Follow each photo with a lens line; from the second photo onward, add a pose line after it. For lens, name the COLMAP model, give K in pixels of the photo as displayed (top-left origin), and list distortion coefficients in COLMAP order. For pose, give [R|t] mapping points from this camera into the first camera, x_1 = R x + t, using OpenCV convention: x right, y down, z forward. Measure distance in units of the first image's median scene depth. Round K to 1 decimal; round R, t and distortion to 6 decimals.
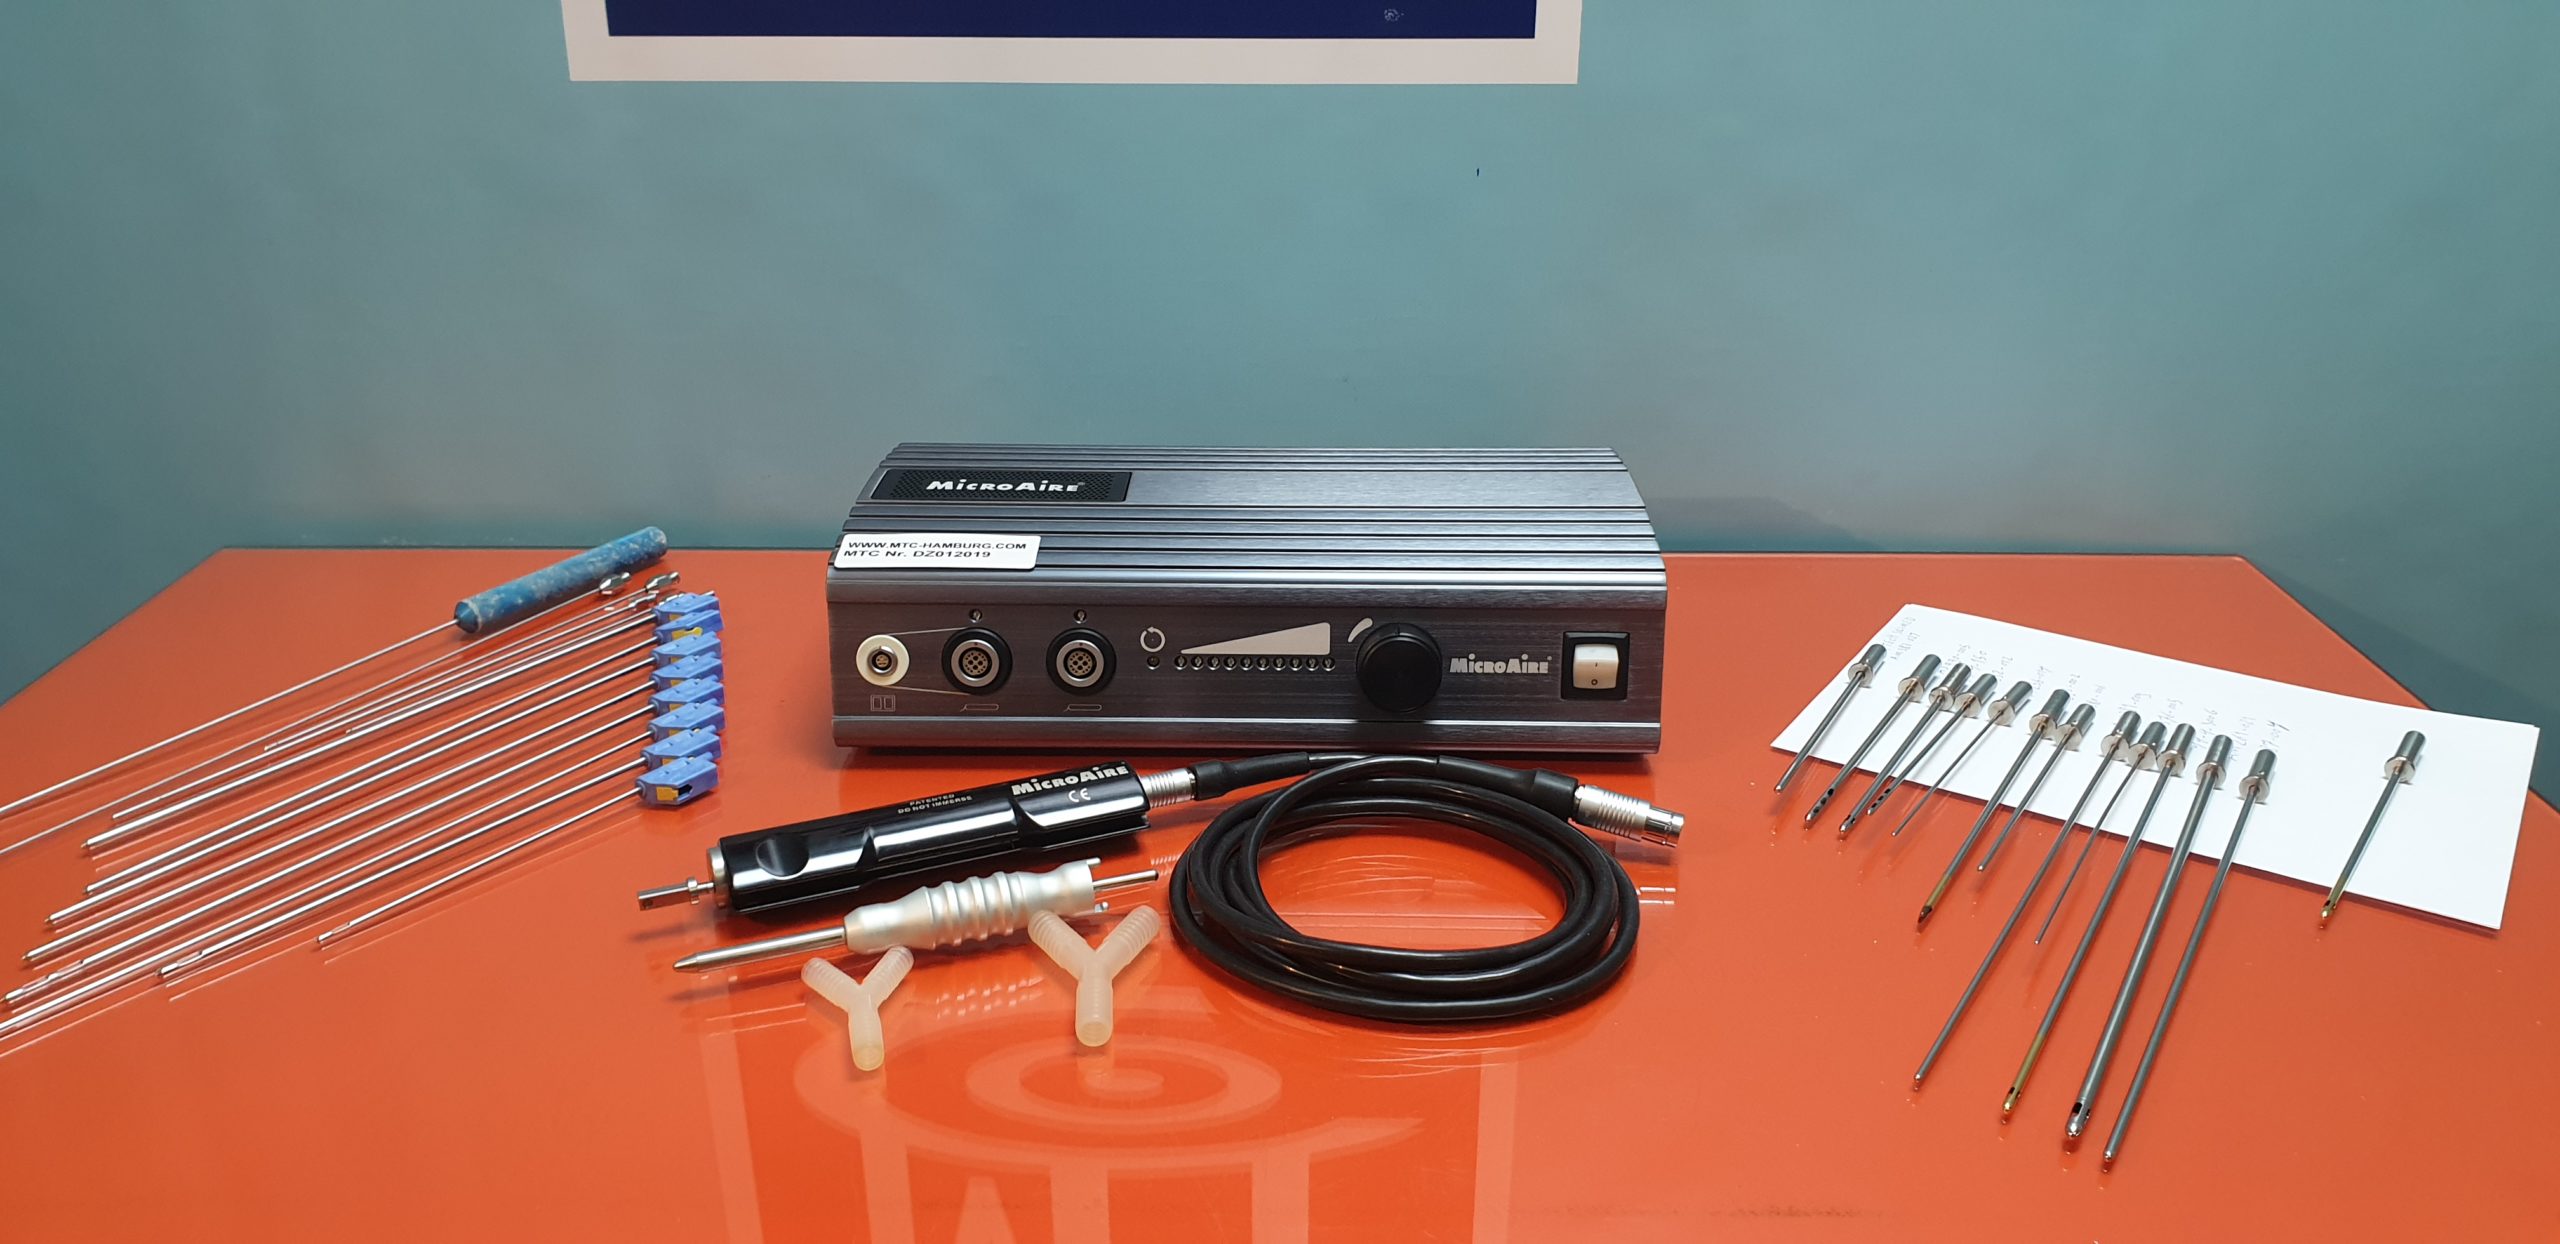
lens RADIAL K [[1845.0, 0, 1261.5], [0, 1845.0, 616.2], [0, 0, 1]] dist [0.003678, -0.021346]
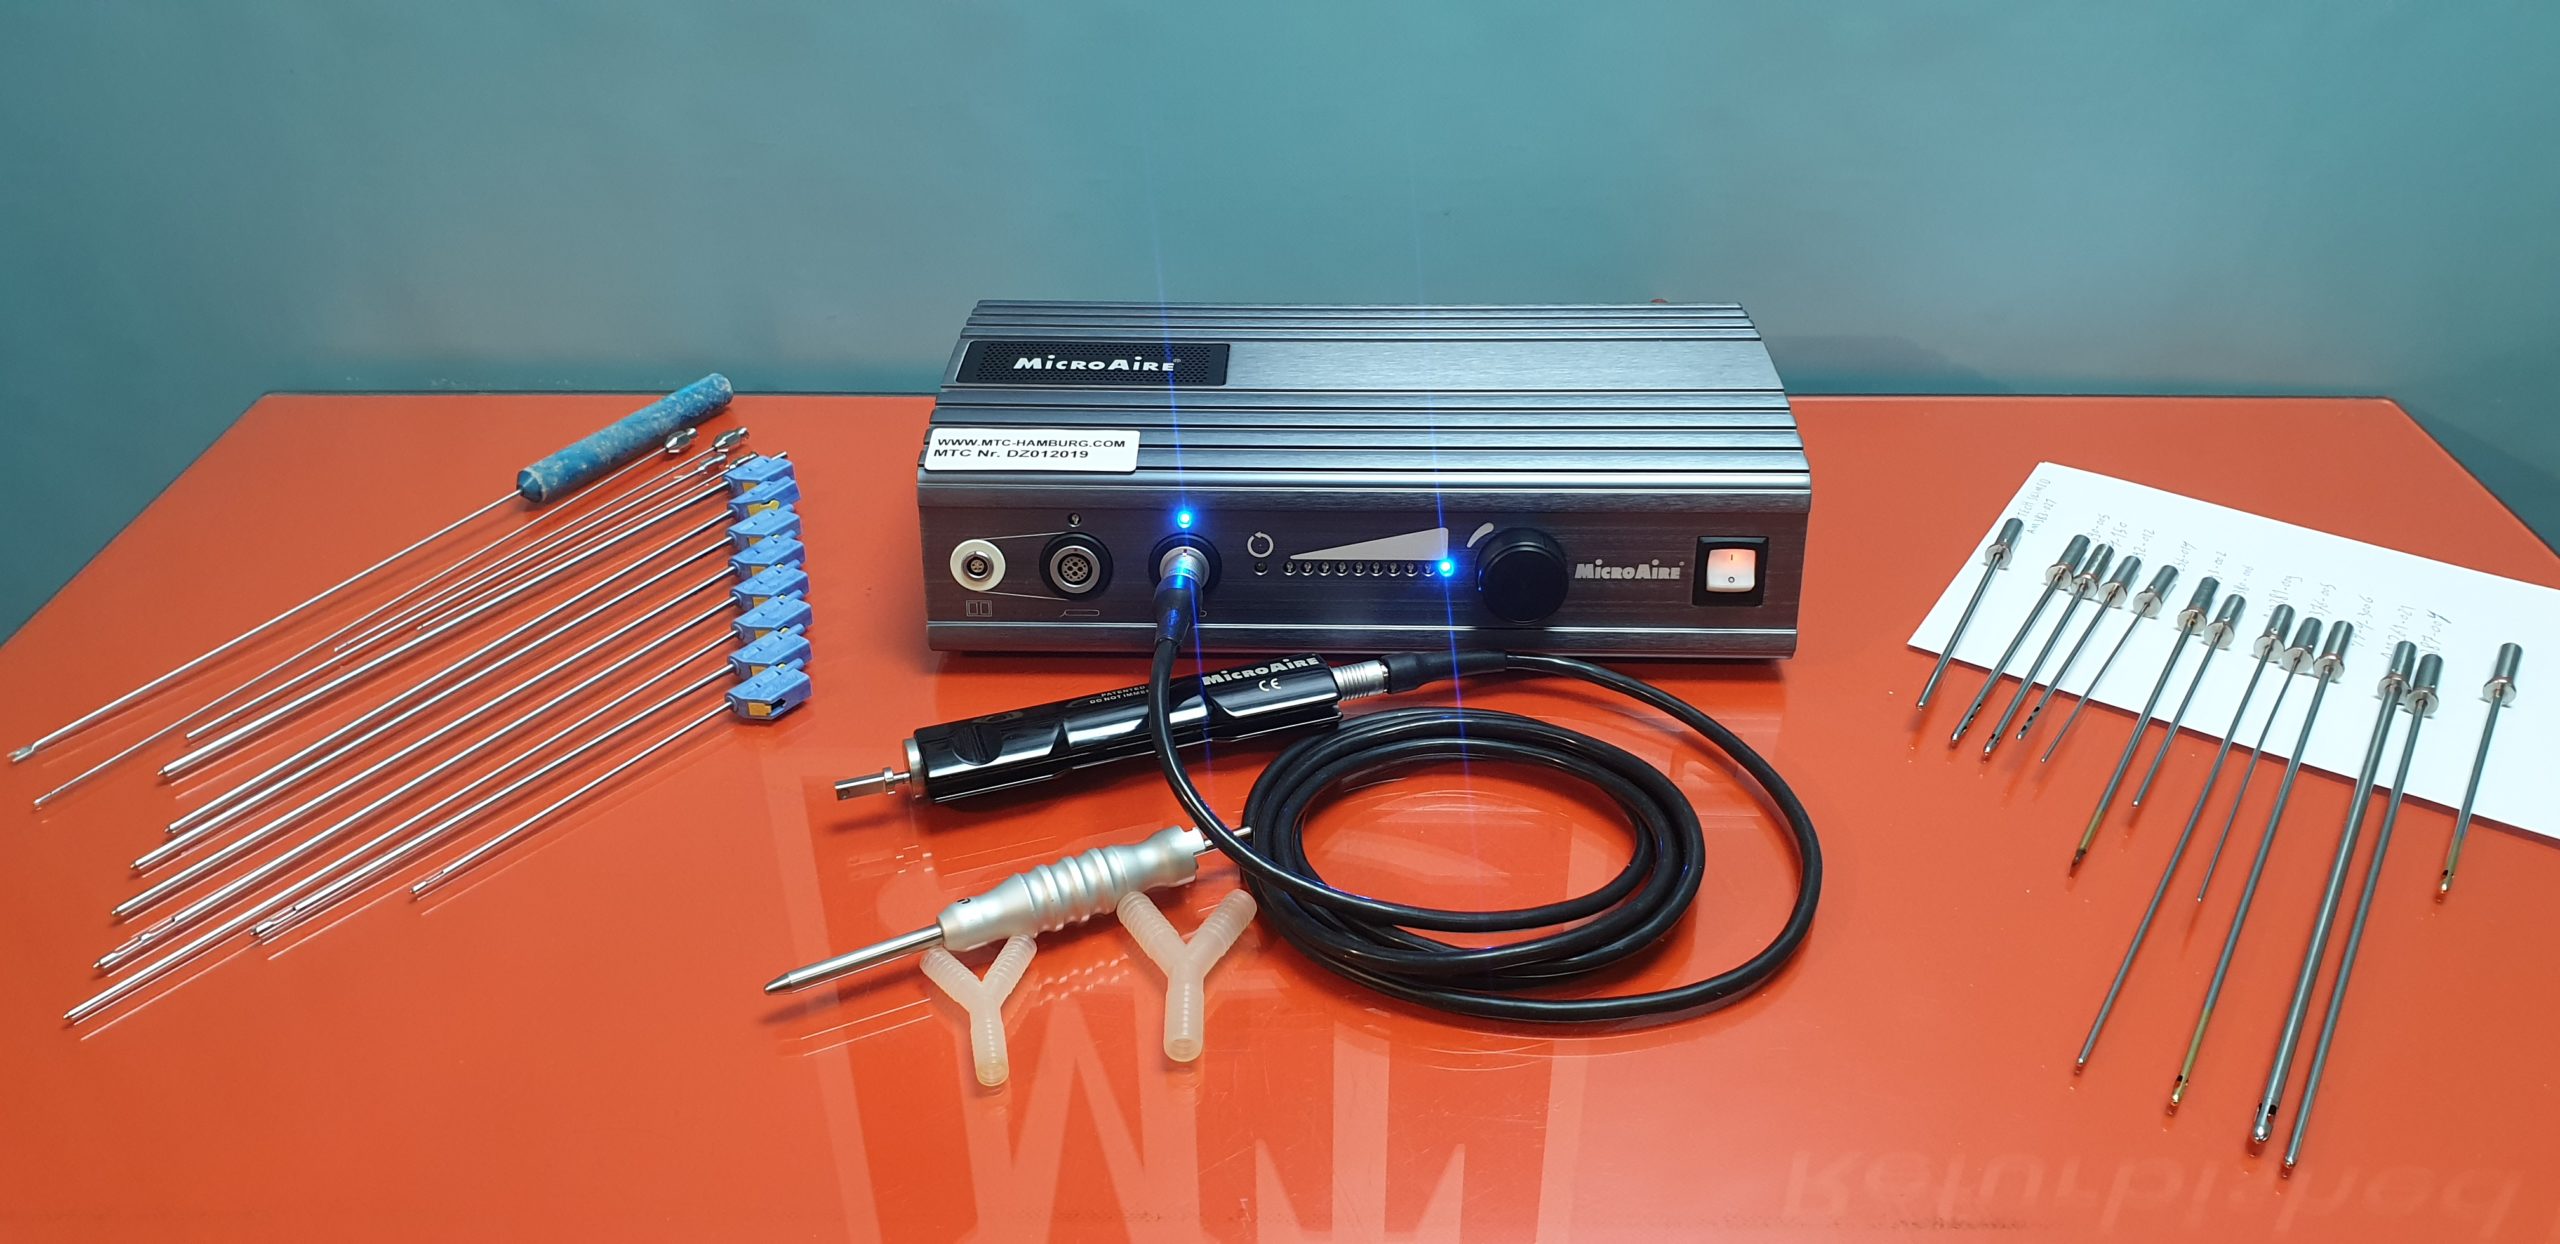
lens RADIAL K [[1845.0, 0, 1292.0], [0, 1845.0, 618.1], [0, 0, 1]] dist [0.003678, -0.021346]
pose [[0.999977, -0.003655, -0.005727, -0.038070], [0.004529, 0.986931, 0.161077, -0.101986], [0.005063, -0.161100, 0.986925, 0.058878]]
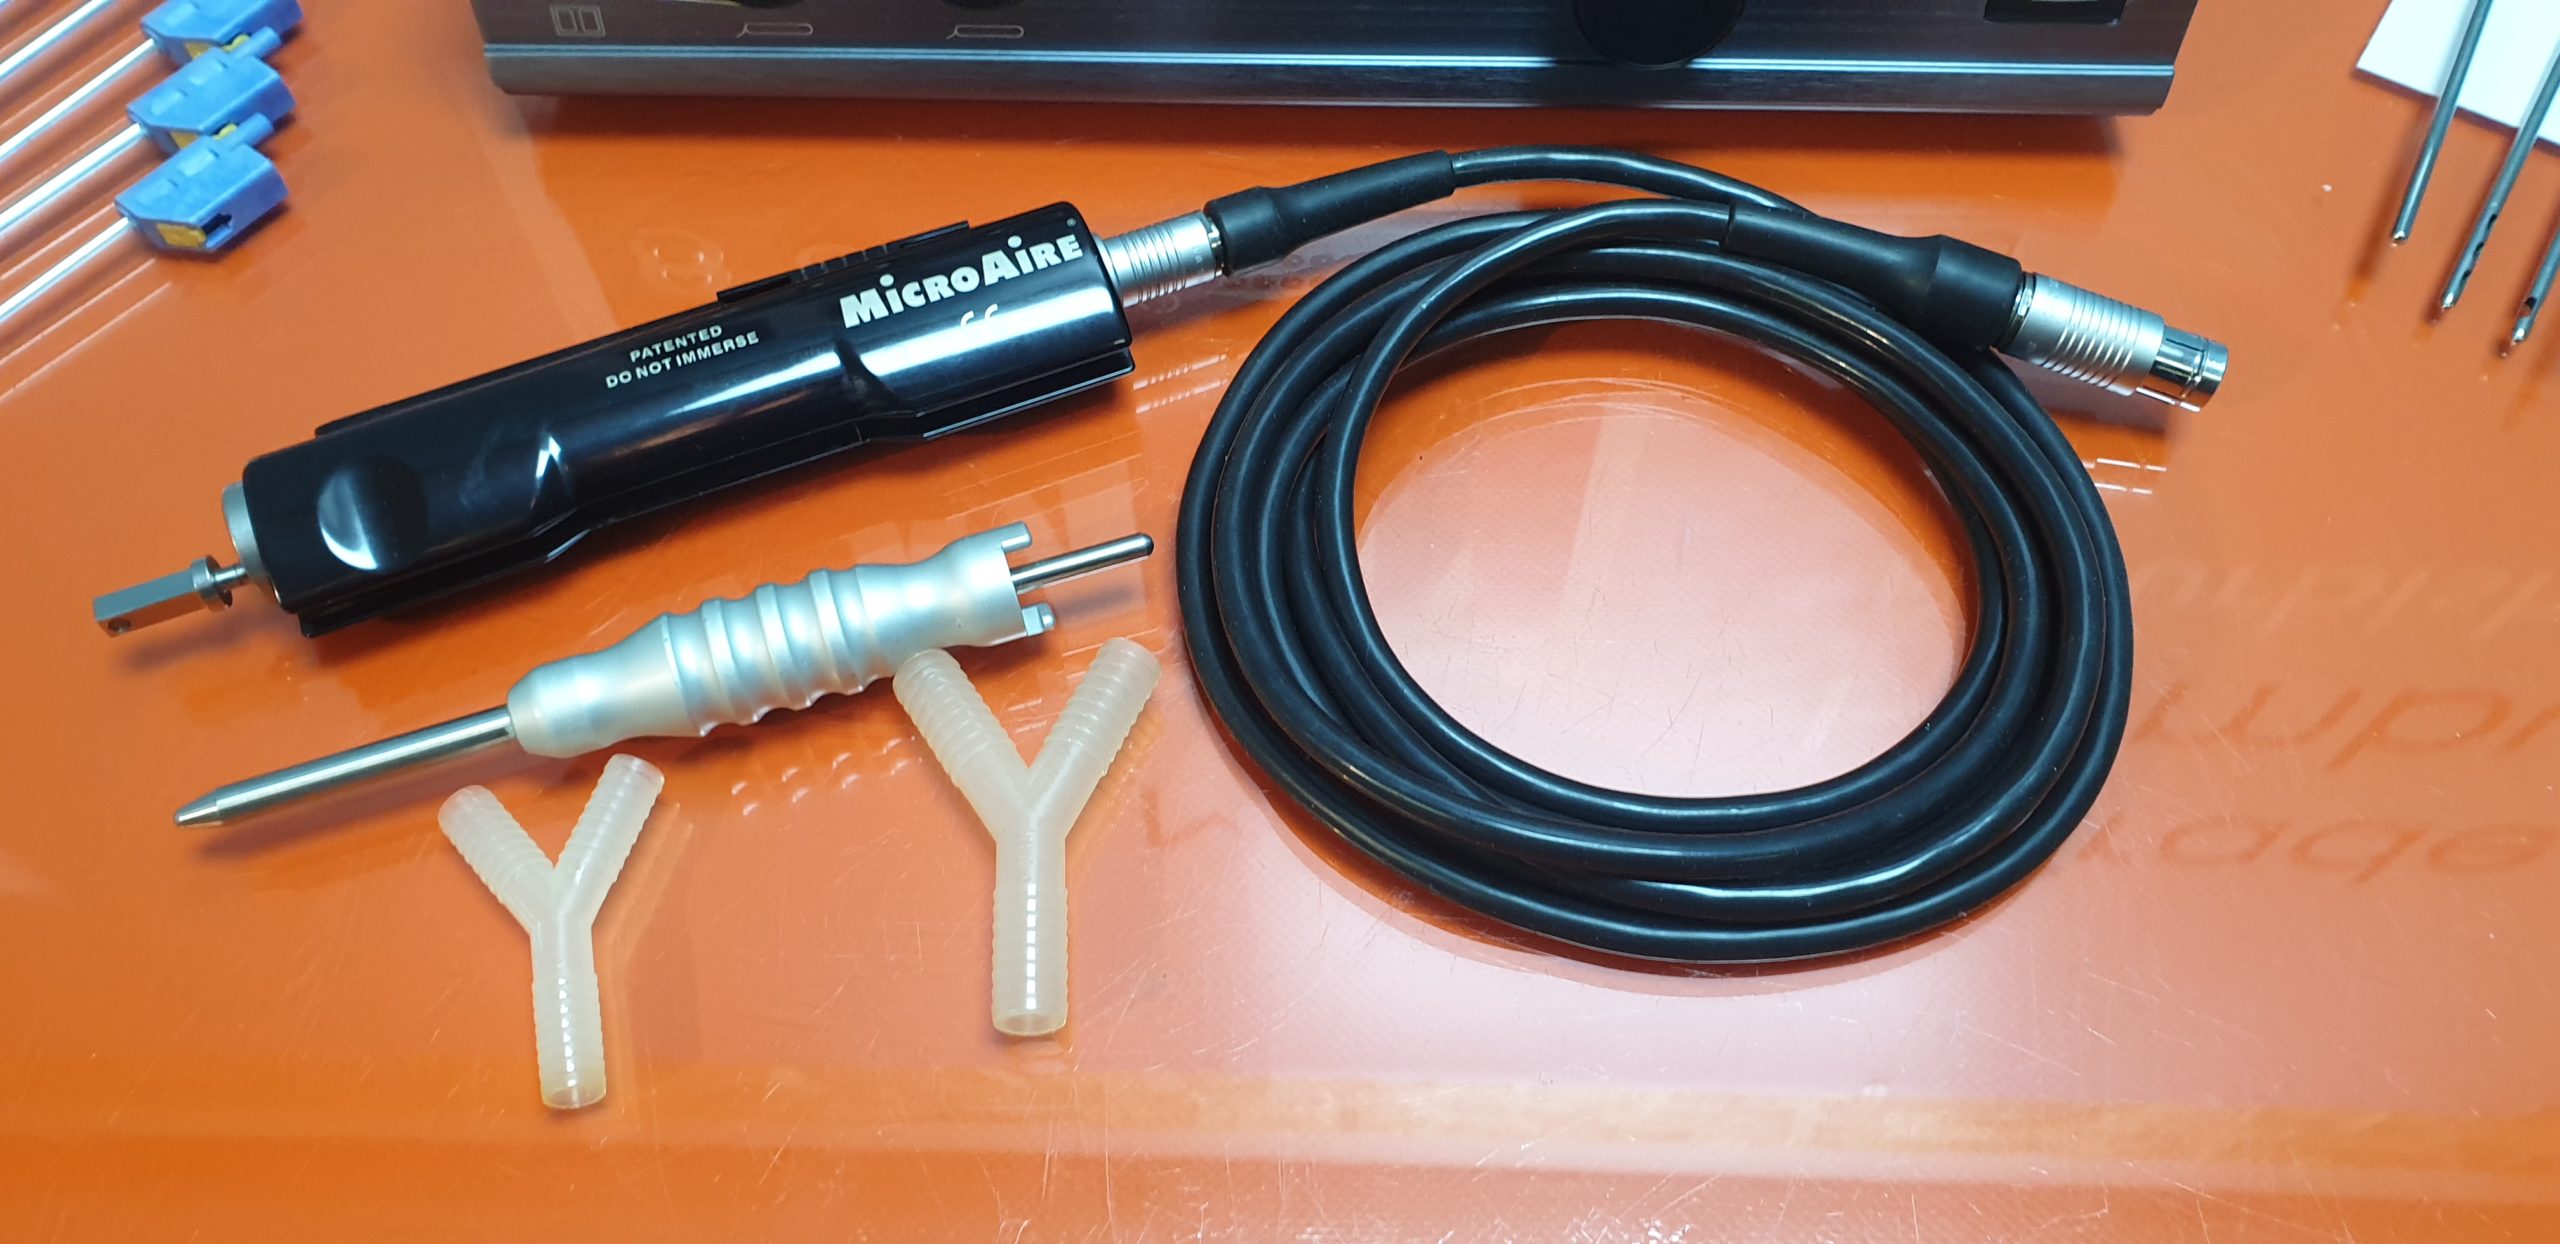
lens RADIAL K [[1845.0, 0, 1286.8], [0, 1845.0, 625.4], [0, 0, 1]] dist [0.003678, -0.021346]
pose [[0.999954, -0.004113, -0.008698, -0.014034], [0.008475, 0.804513, 0.593874, -0.113269], [0.004555, -0.593921, 0.804511, 0.517734]]
